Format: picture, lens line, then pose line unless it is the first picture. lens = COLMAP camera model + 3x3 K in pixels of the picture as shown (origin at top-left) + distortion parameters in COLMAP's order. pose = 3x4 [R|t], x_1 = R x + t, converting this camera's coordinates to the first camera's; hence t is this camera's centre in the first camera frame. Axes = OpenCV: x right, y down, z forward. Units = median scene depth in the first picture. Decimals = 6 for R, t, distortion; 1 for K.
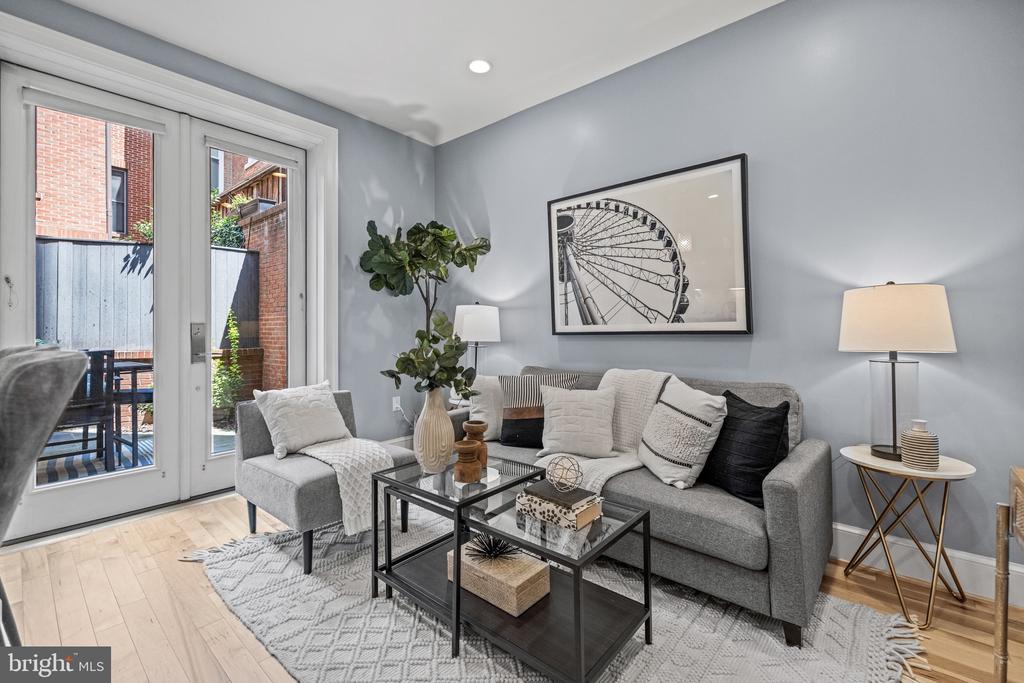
lens RADIAL K [[439.6, 0, 508.4], [0, 439.6, 326.3], [0, 0, 1]] dist [0.000603, 0.000041]
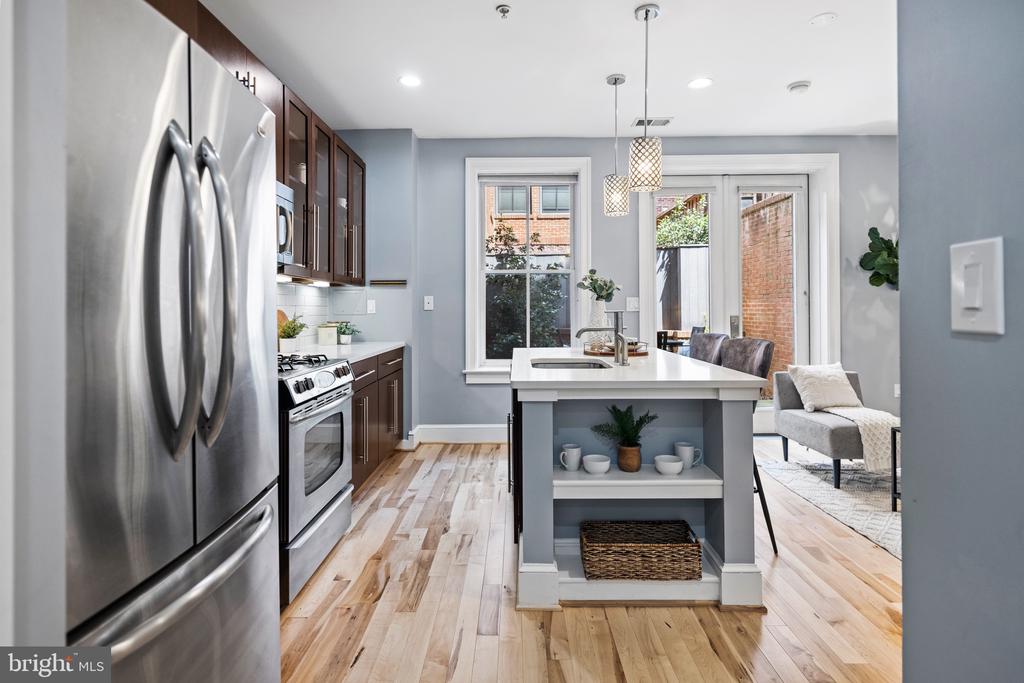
lens RADIAL K [[509.6, 0, 510.8], [0, 509.6, 307.9], [0, 0, 1]] dist [-0.000418, -0.000234]
pose [[0.647672, -0.001339, -0.761918, 0.089438], [0.009214, 0.999939, 0.006075, -0.045705], [0.761863, -0.010955, 0.647645, -0.584803]]
